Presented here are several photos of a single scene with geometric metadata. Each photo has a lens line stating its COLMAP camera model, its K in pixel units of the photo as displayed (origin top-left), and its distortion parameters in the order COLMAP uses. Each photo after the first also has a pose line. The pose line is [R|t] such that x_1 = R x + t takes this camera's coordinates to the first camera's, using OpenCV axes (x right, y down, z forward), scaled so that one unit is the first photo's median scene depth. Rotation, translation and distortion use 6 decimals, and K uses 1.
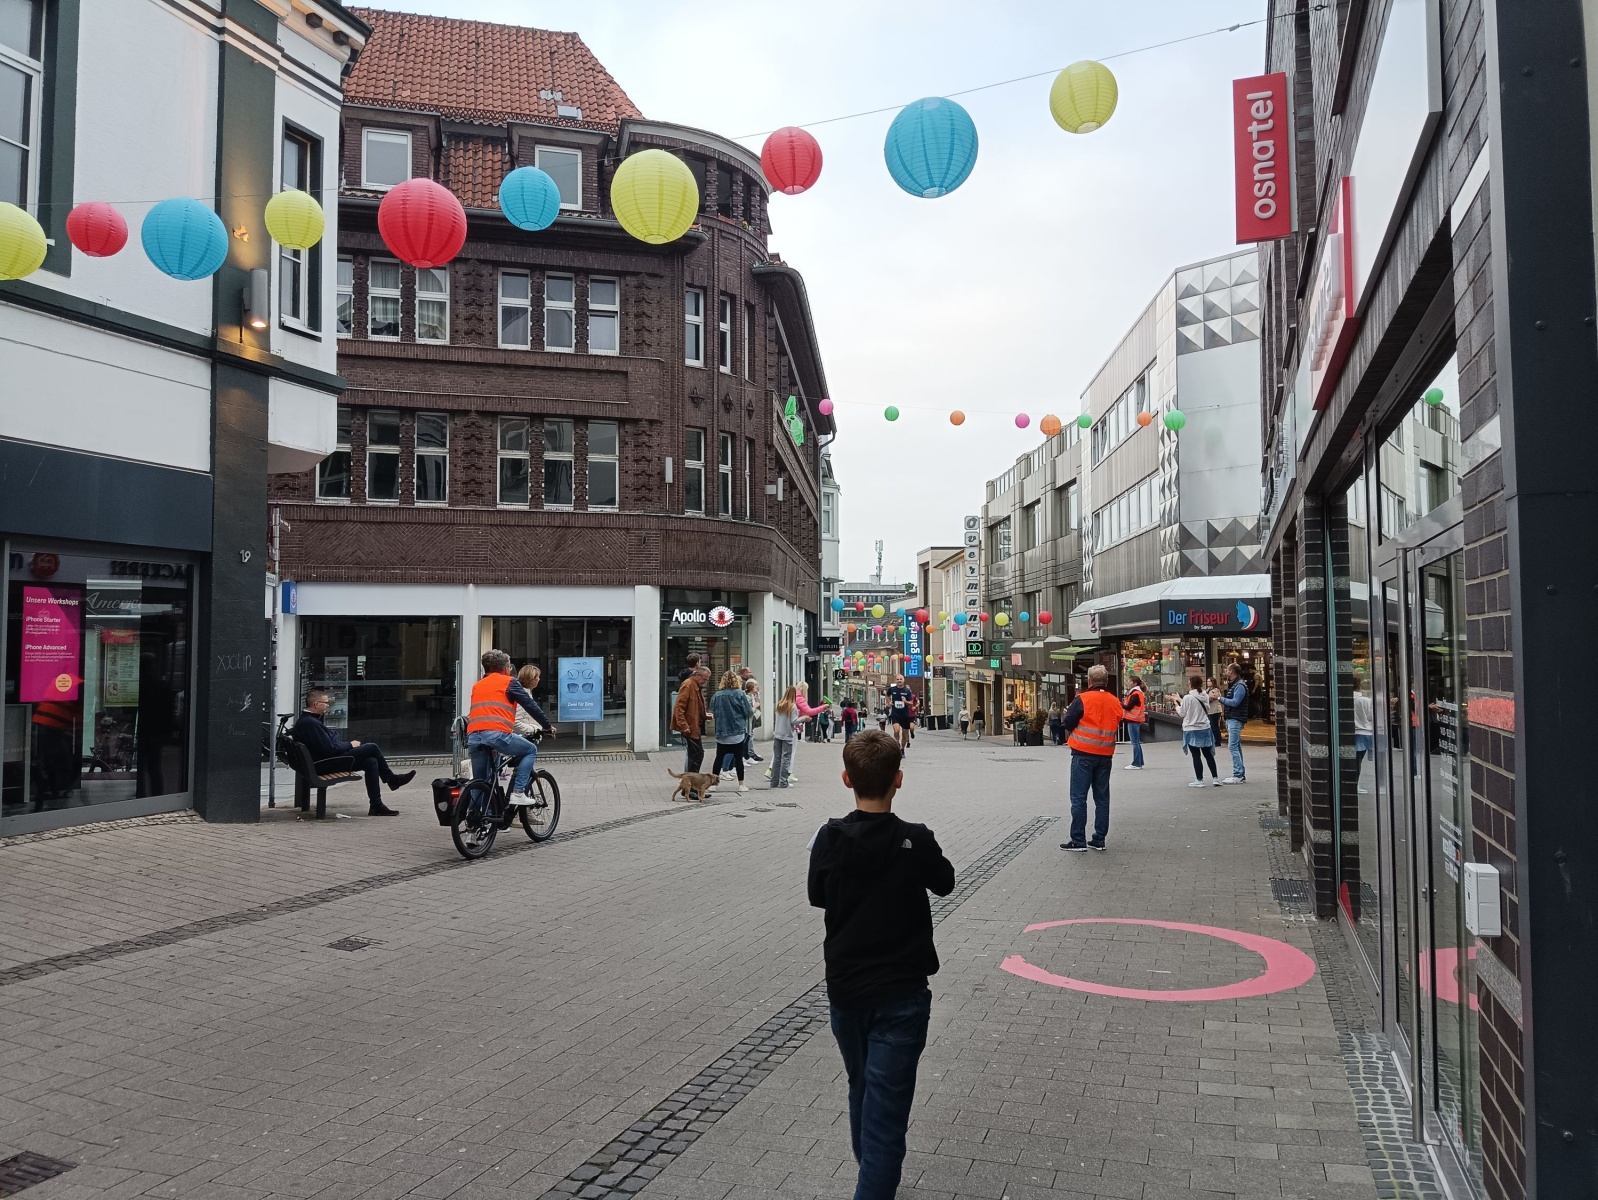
lens RADIAL K [[1161.9, 0, 802.6], [0, 1161.9, 587.9], [0, 0, 1]] dist [0.094319, -0.138948]
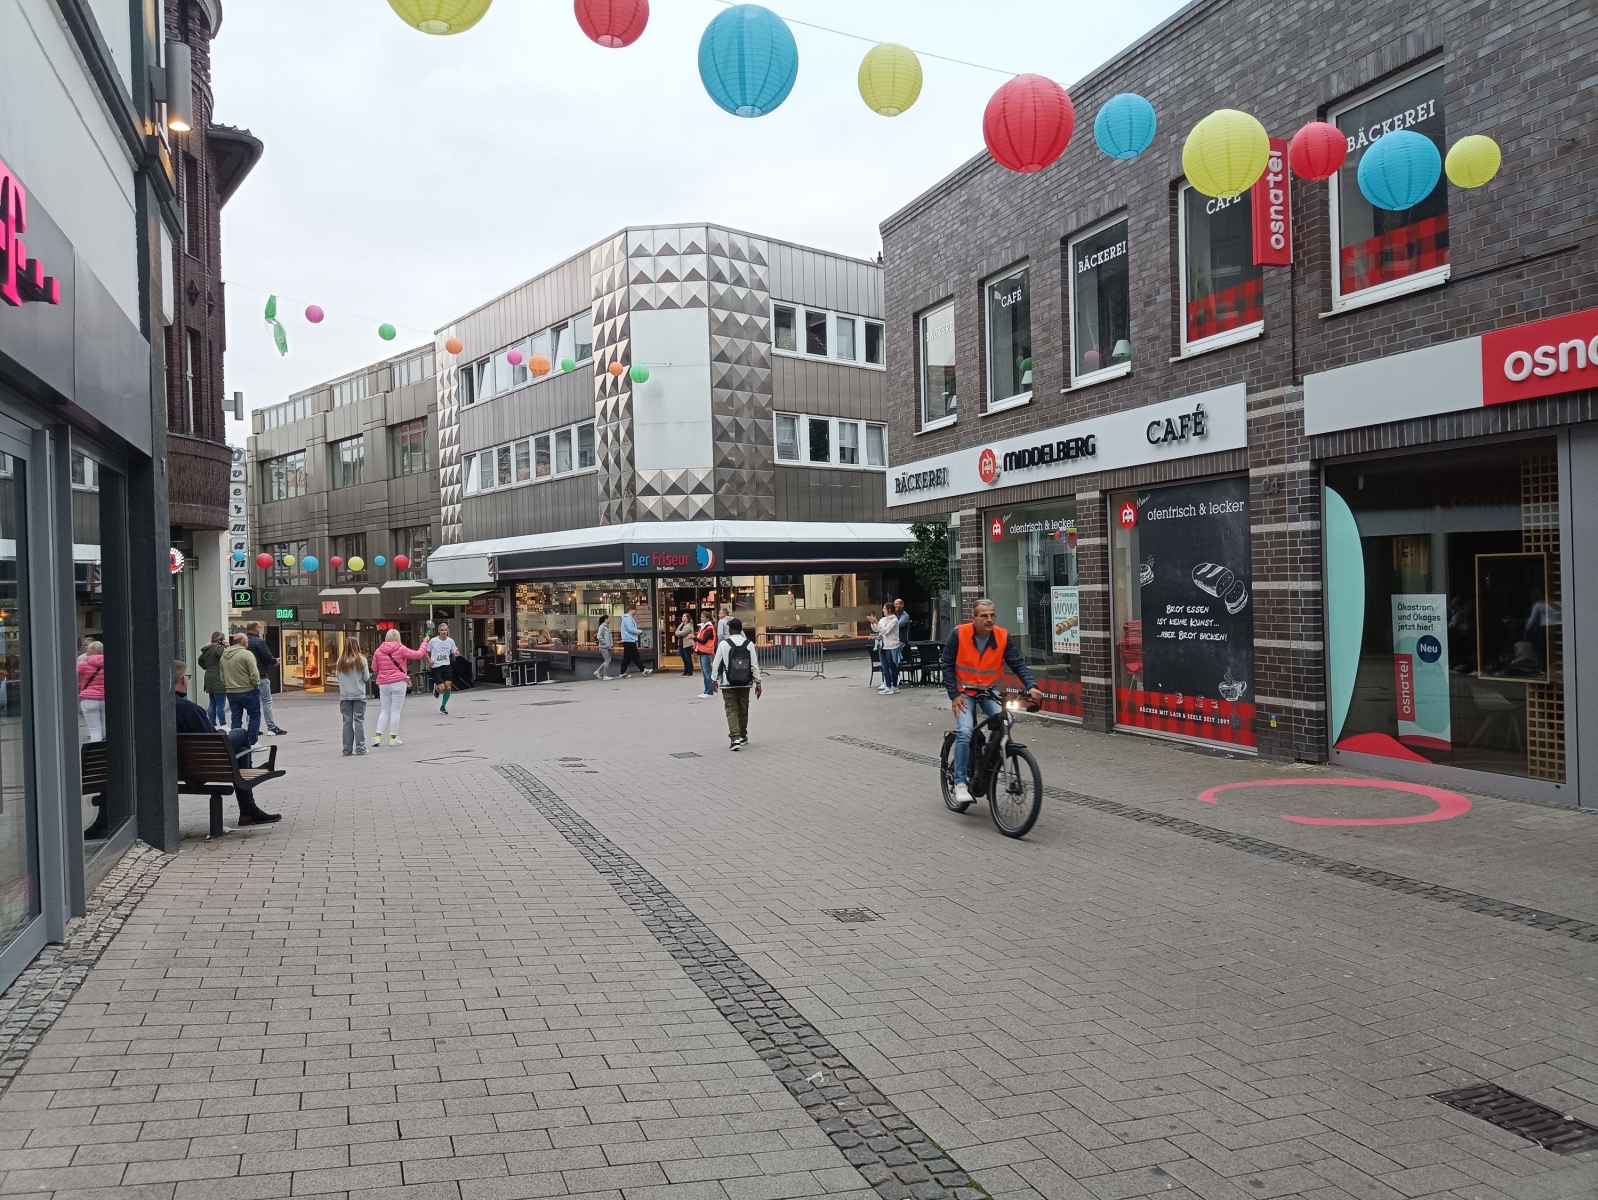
lens RADIAL K [[1161.9, 0, 800.5], [0, 1161.9, 583.1], [0, 0, 1]] dist [0.094319, -0.138948]
pose [[0.758086, -0.016337, 0.651950, -0.325659], [-0.010789, 0.999235, 0.037585, 0.006572], [-0.652065, -0.035527, 0.757330, 0.121803]]
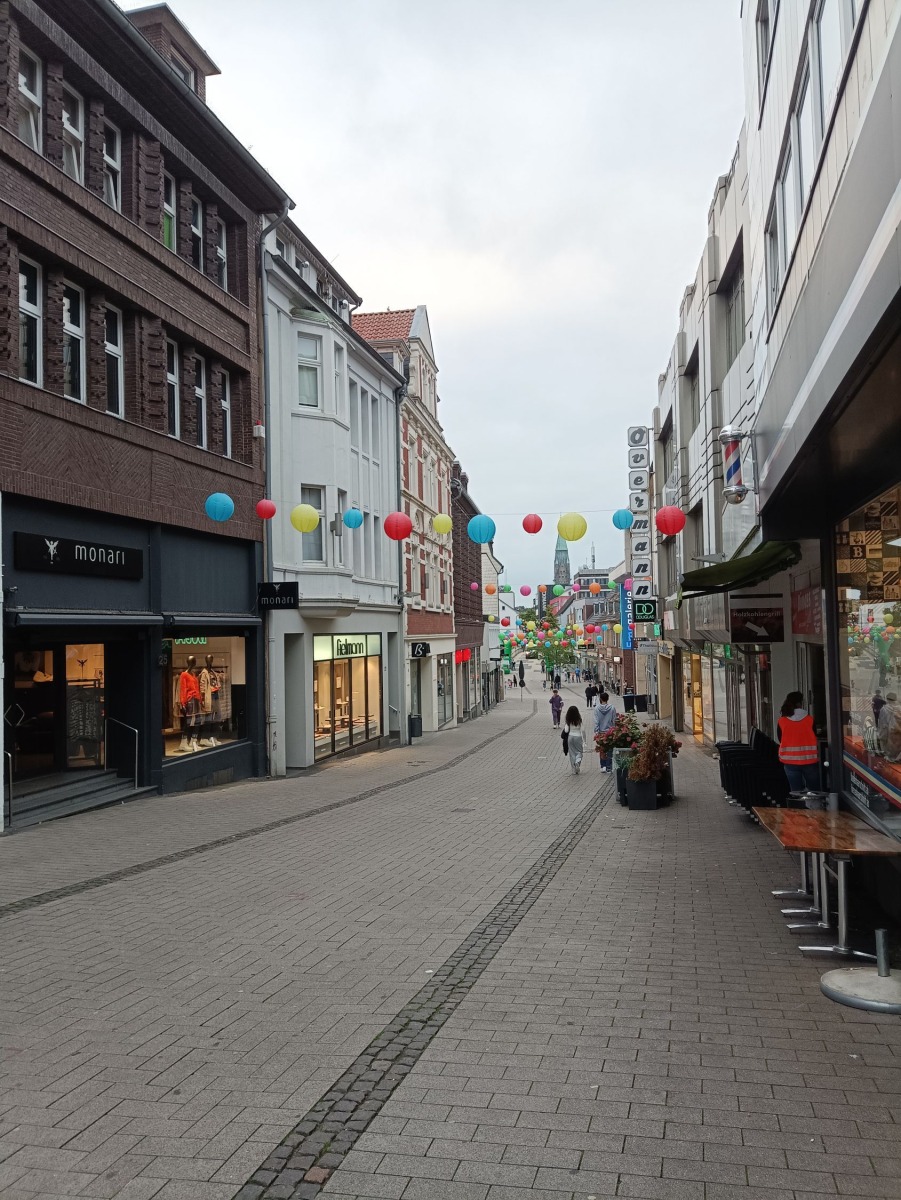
lens RADIAL K [[886.6, 0, 446.3], [0, 886.6, 605.3], [0, 0, 1]] dist [-0.001865, -0.000365]
pose [[0.983951, -0.022904, -0.176961, 0.350856], [0.027409, 0.999358, 0.023055, 0.092647], [0.176319, -0.027535, 0.983948, 1.242280]]
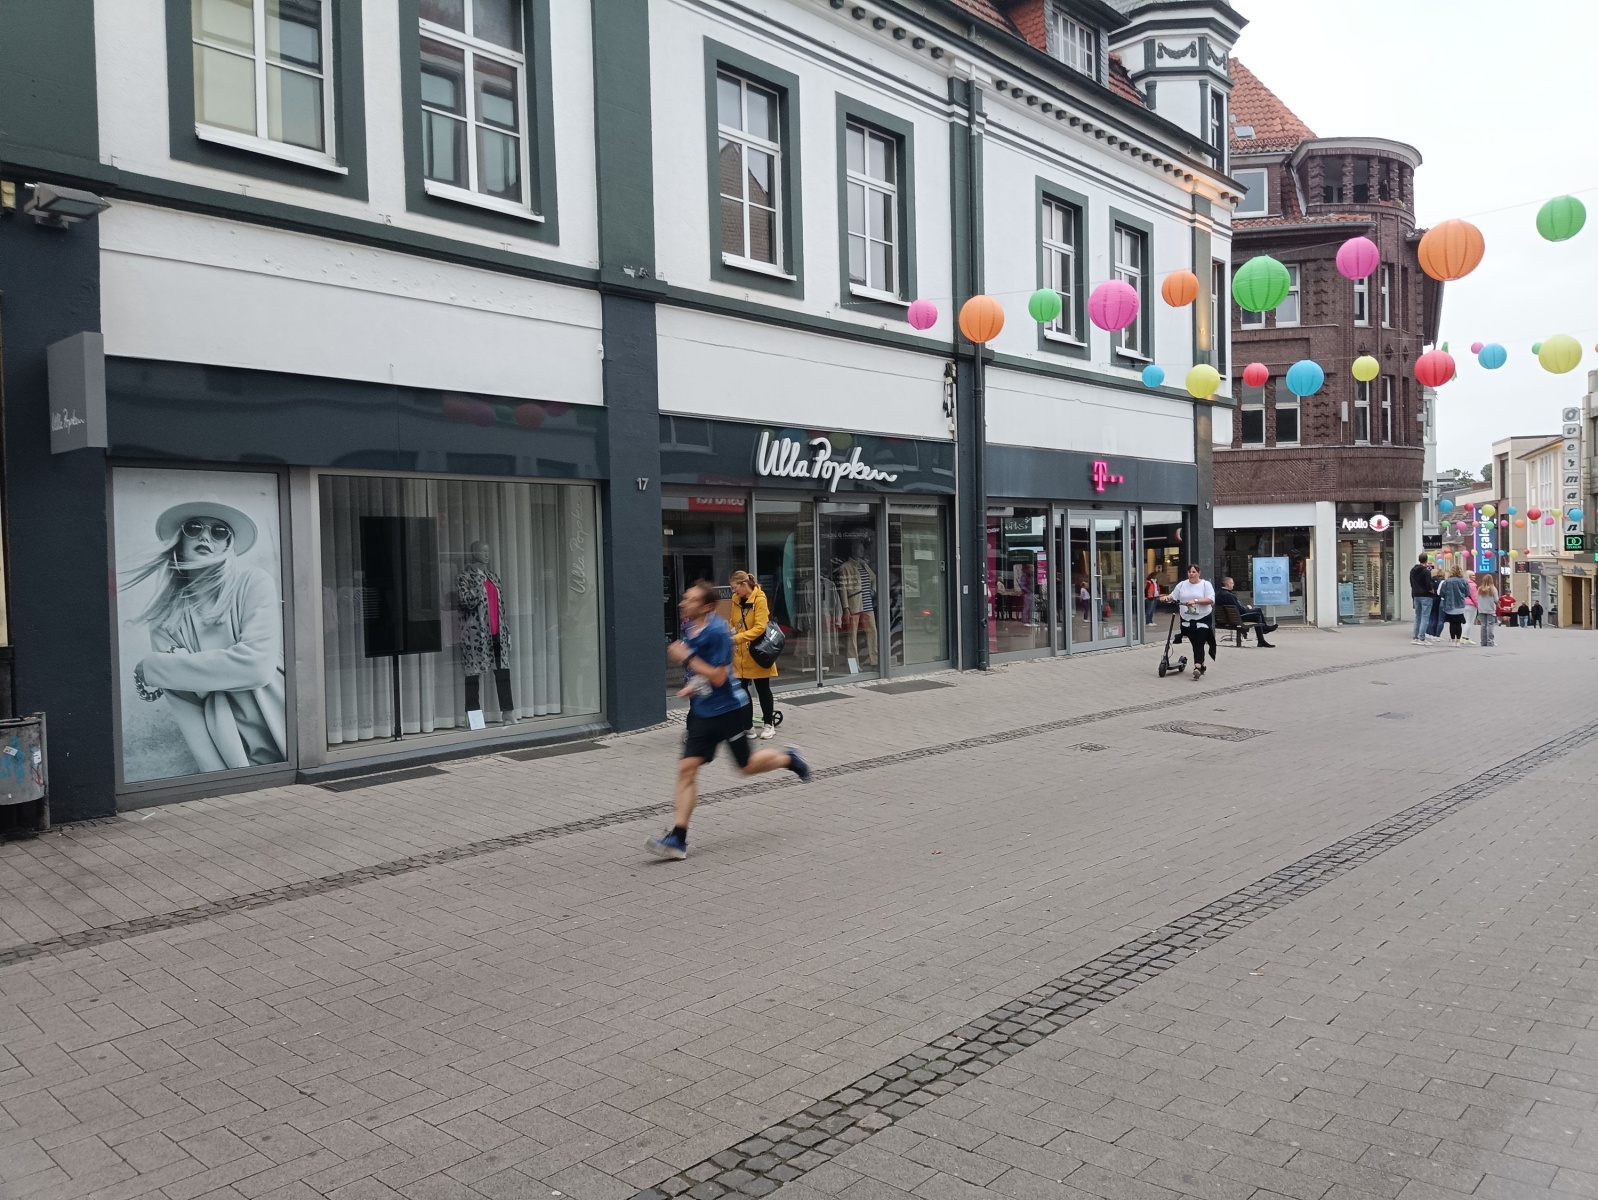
lens RADIAL K [[1161.9, 0, 796.9], [0, 1161.9, 585.2], [0, 0, 1]] dist [0.094319, -0.138948]
pose [[0.917683, -0.007151, -0.397249, -0.169120], [0.039661, 0.996493, 0.073683, -0.032653], [0.395329, -0.083374, 0.914748, -0.497712]]
